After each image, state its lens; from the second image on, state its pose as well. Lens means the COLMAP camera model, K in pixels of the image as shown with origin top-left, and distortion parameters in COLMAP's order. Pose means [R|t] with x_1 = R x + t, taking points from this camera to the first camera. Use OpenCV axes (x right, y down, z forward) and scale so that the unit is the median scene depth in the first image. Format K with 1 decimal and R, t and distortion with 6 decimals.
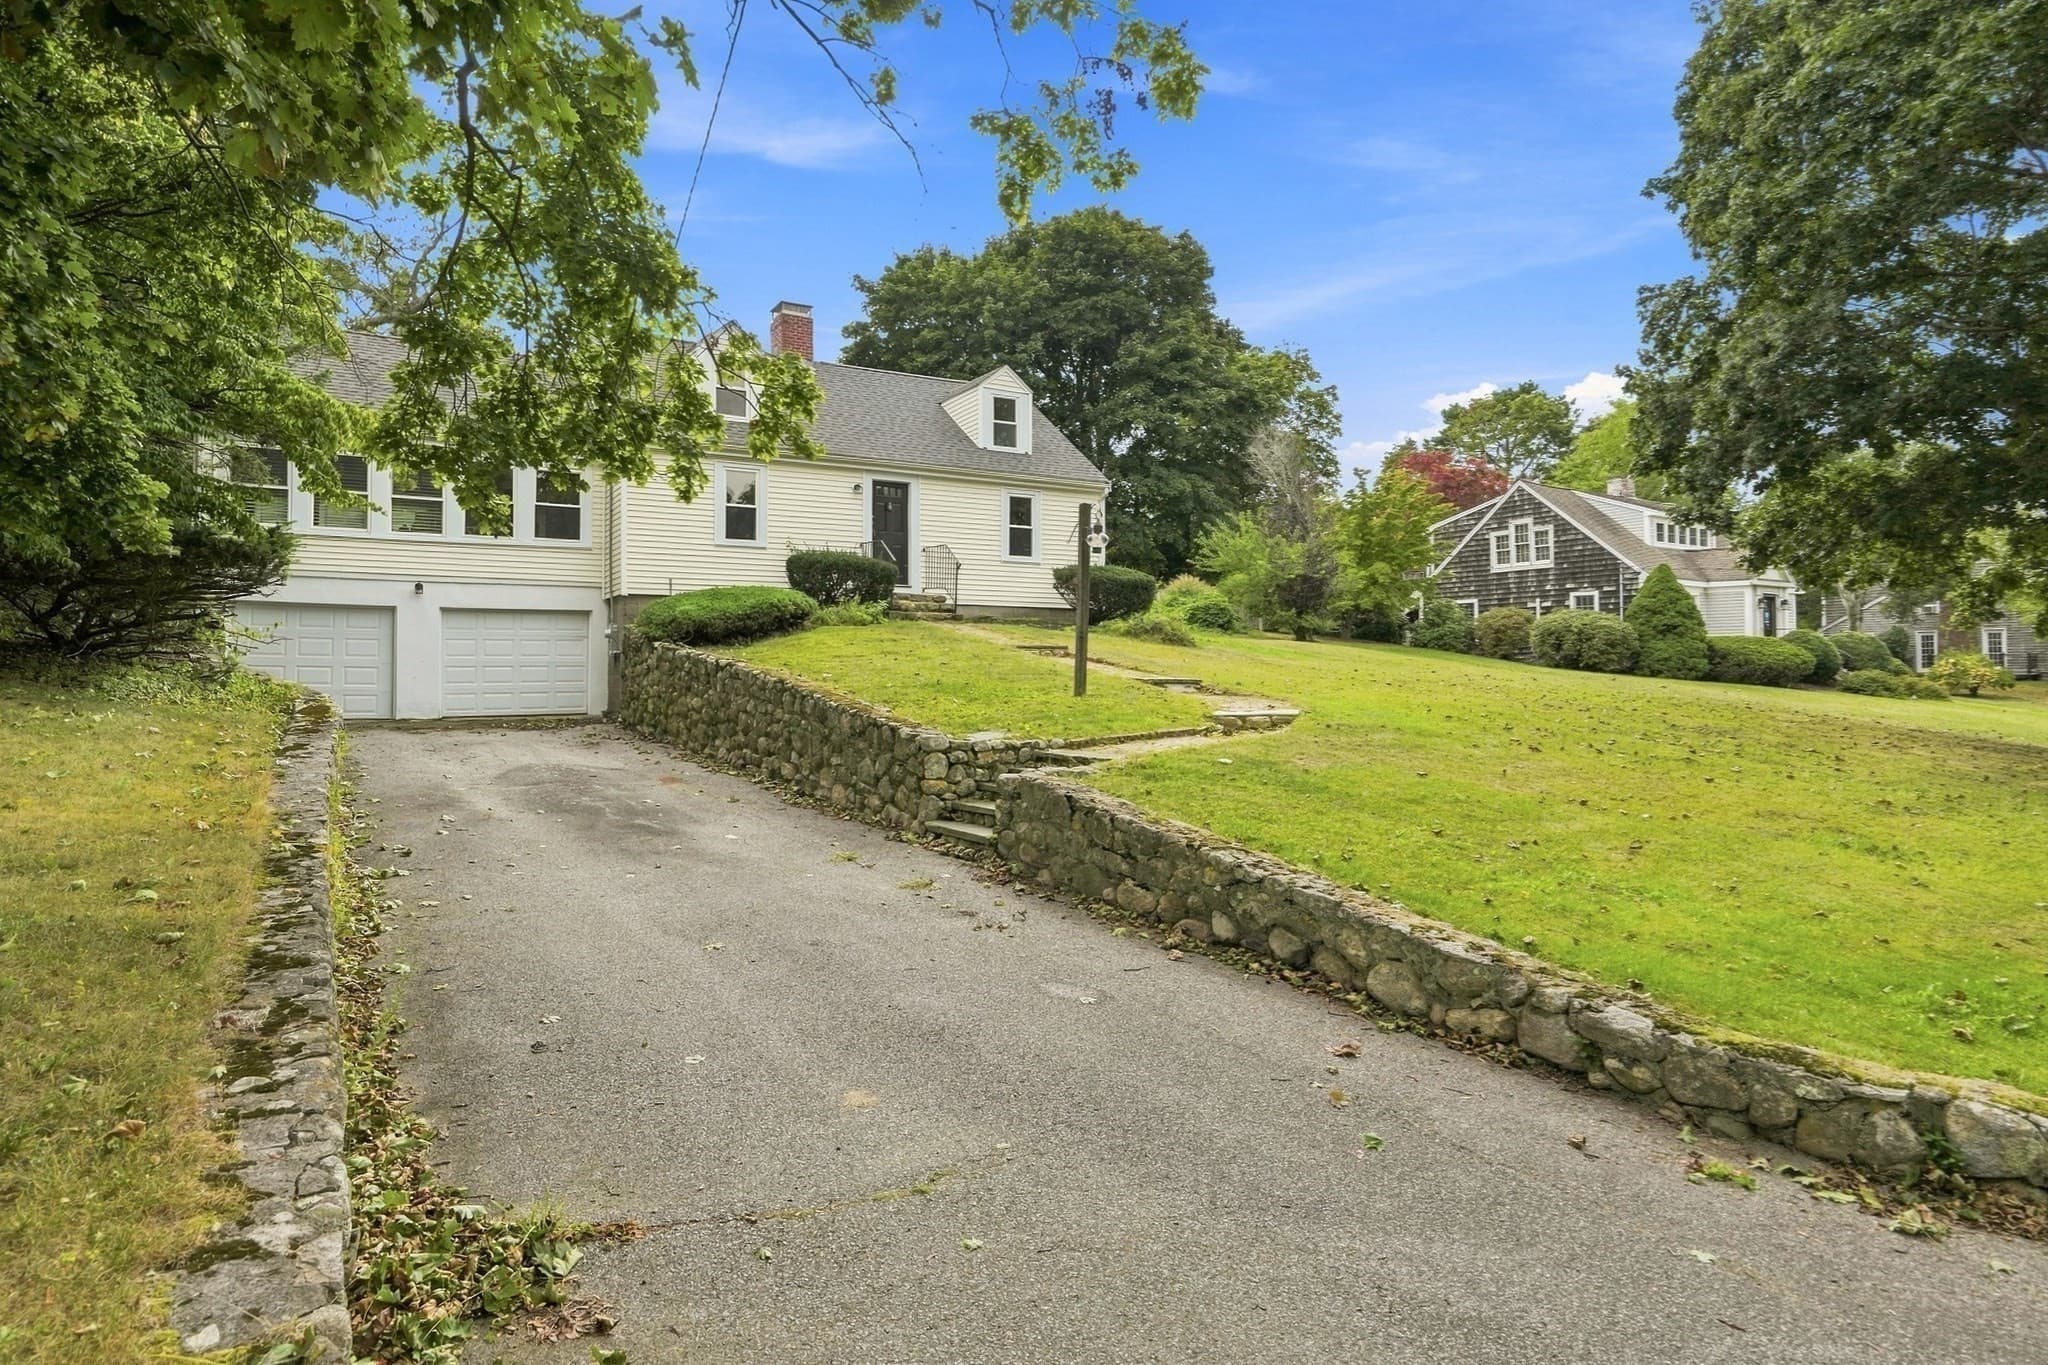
lens RADIAL K [[1134.6, 0, 1017.7], [0, 1134.6, 671.7], [0, 0, 1]] dist [0.001437, 0.000682]
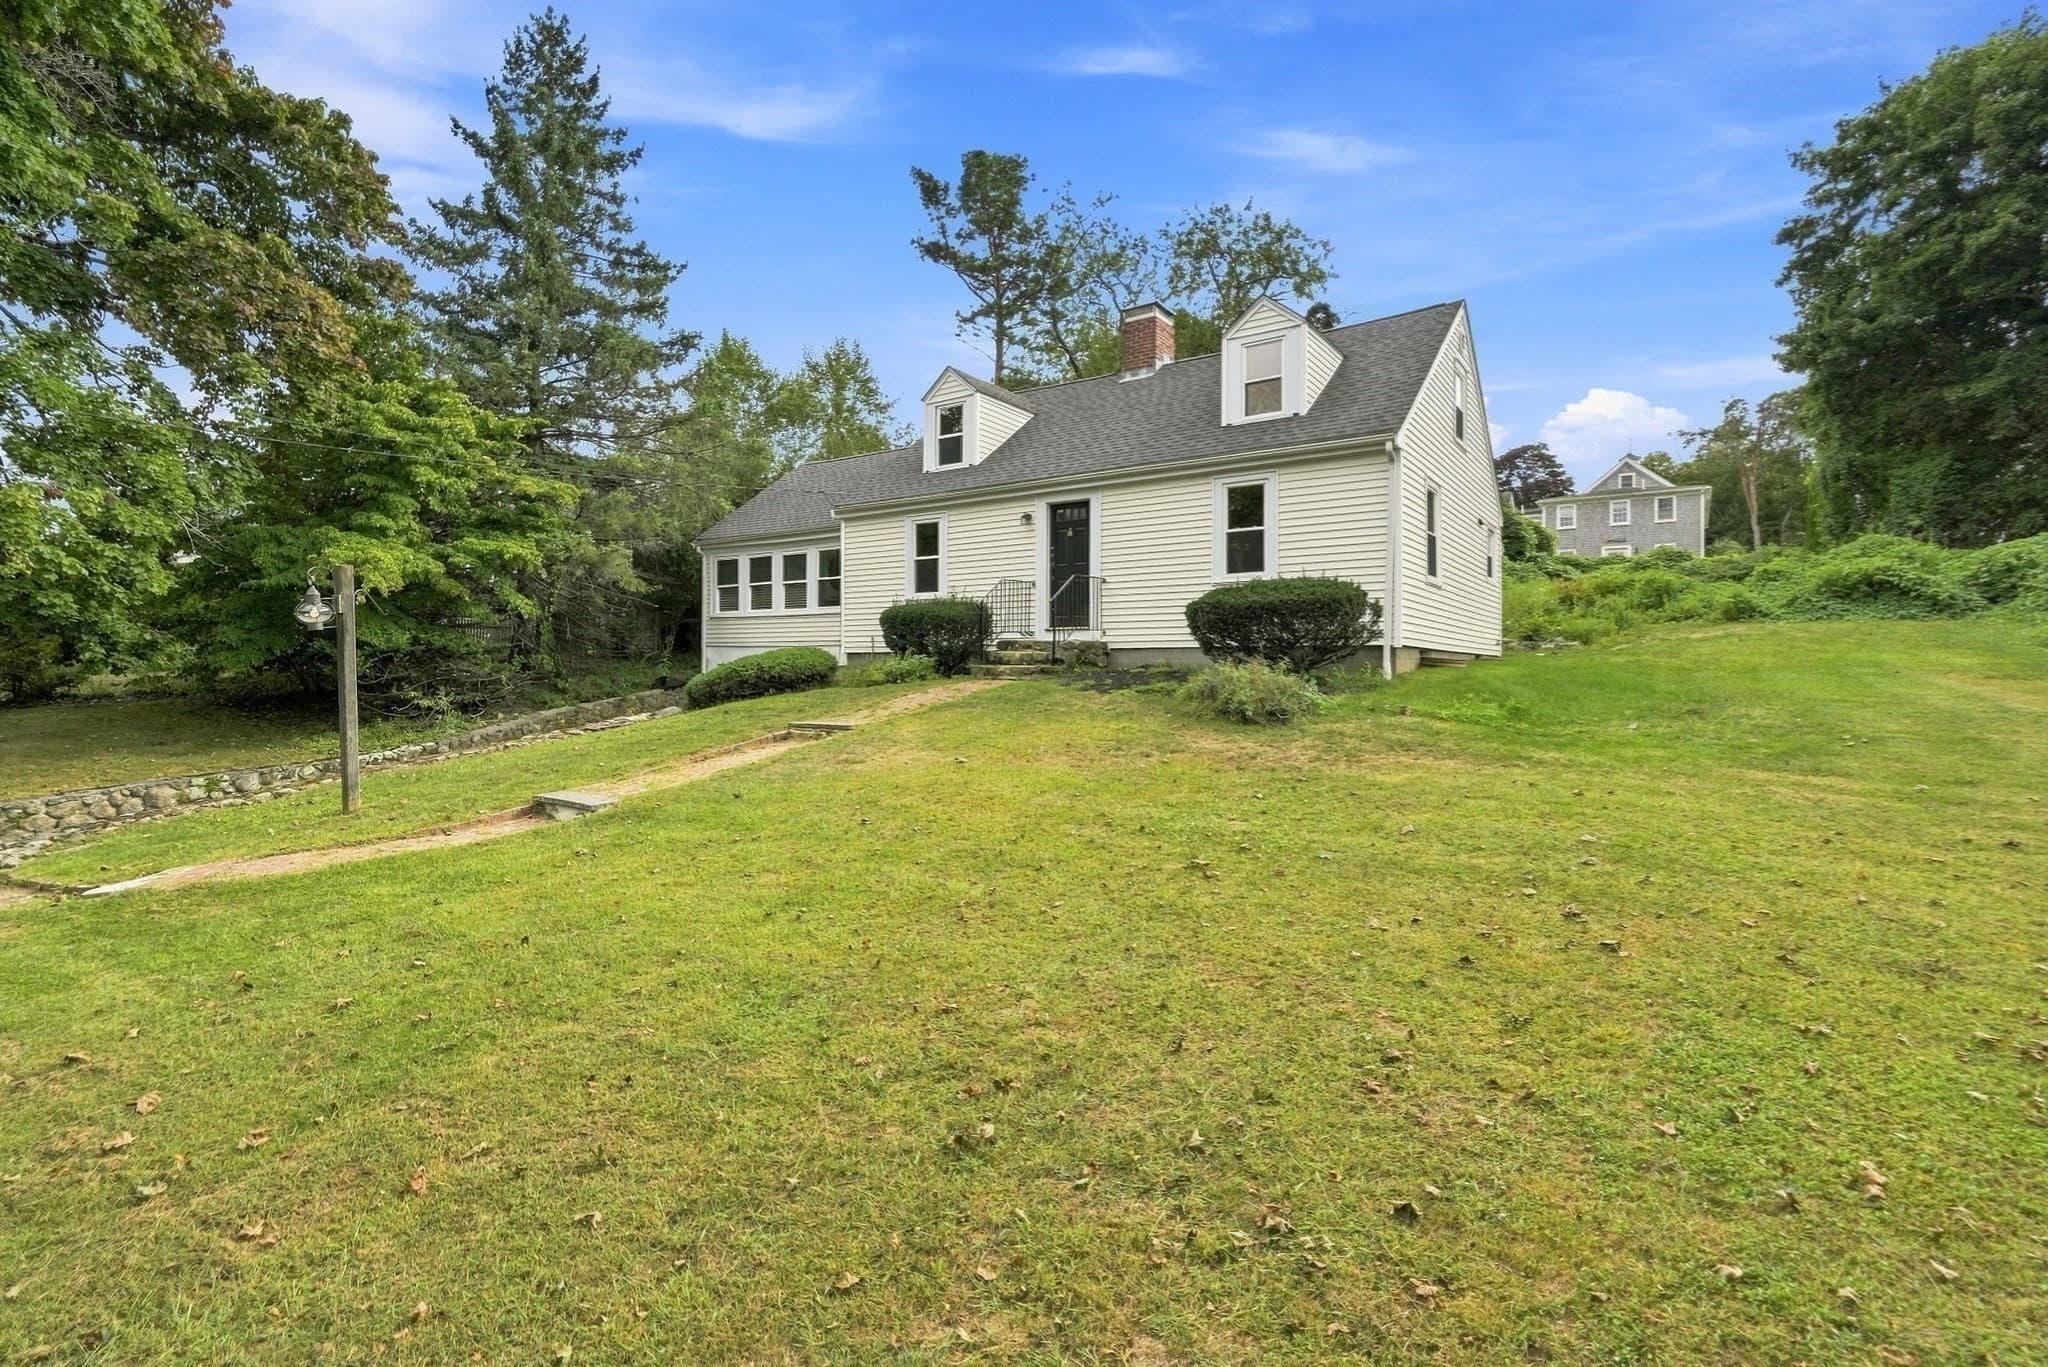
lens RADIAL K [[952.7, 0, 1011.6], [0, 952.7, 680.3], [0, 0, 1]] dist [0.000445, 0.000746]
pose [[0.408126, 0.012284, -0.912843, 0.230357], [-0.002276, 0.999920, 0.012439, -0.021700], [0.912923, -0.002999, 0.408121, 0.312717]]
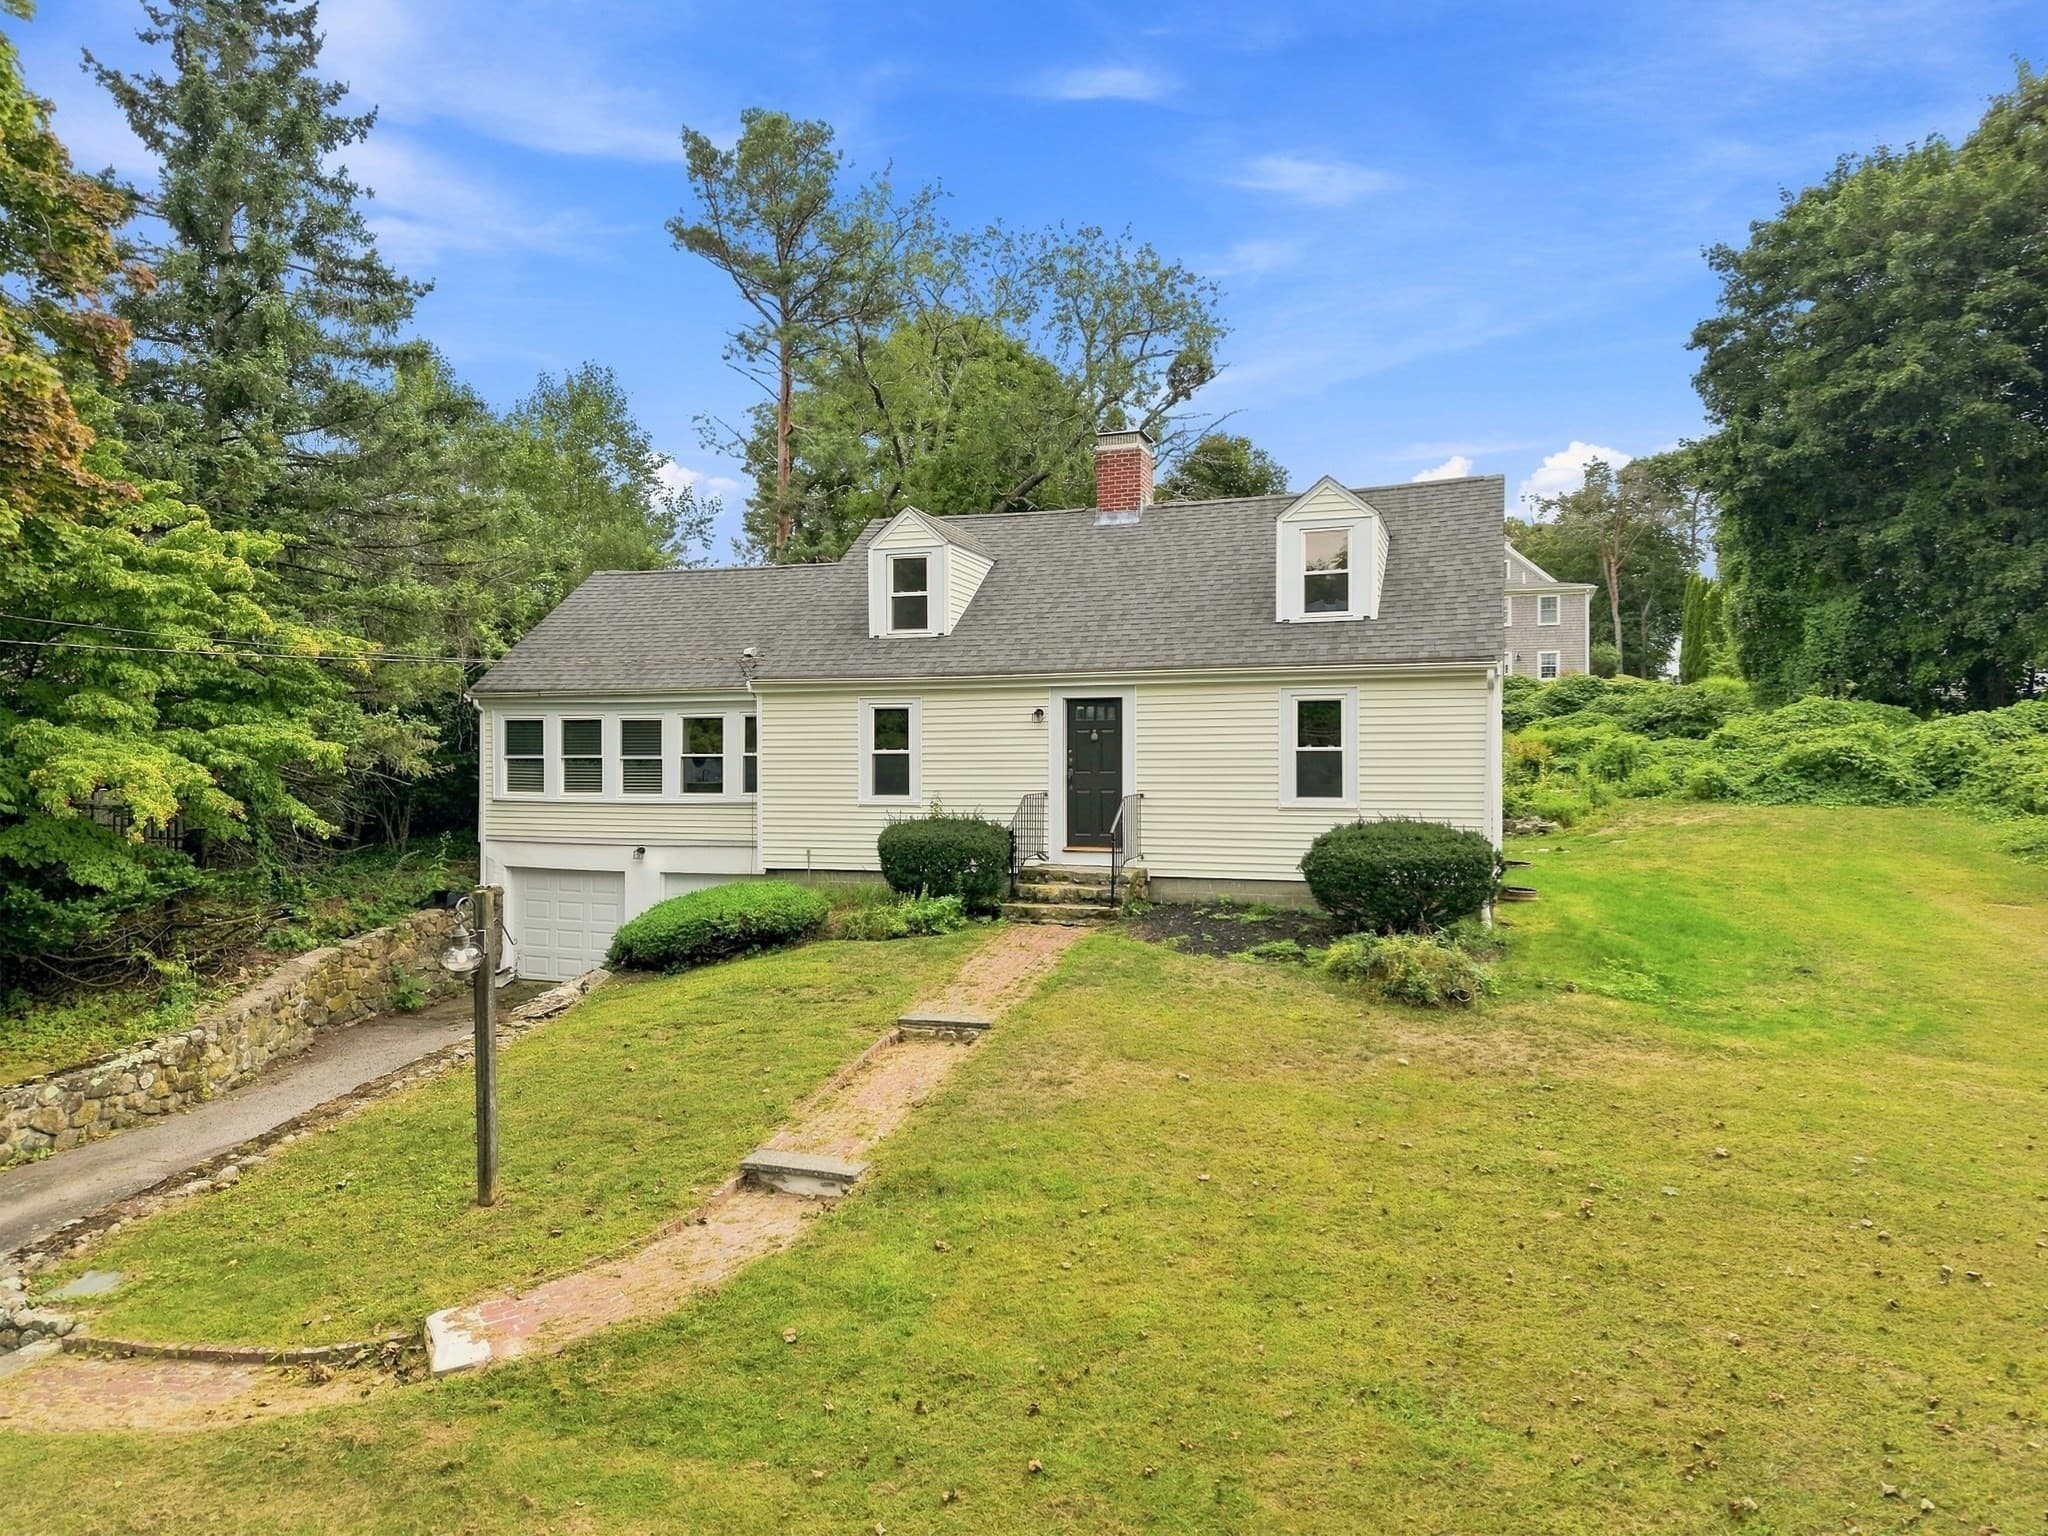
lens RADIAL K [[1367.7, 0, 1025.5], [0, 1367.7, 773.4], [0, 0, 1]] dist [0.032929, -0.029413]
pose [[0.646329, 0.005835, -0.763036, 0.223811], [0.001186, 0.999962, 0.008651, -0.059816], [0.763058, -0.006497, 0.646298, 0.201235]]
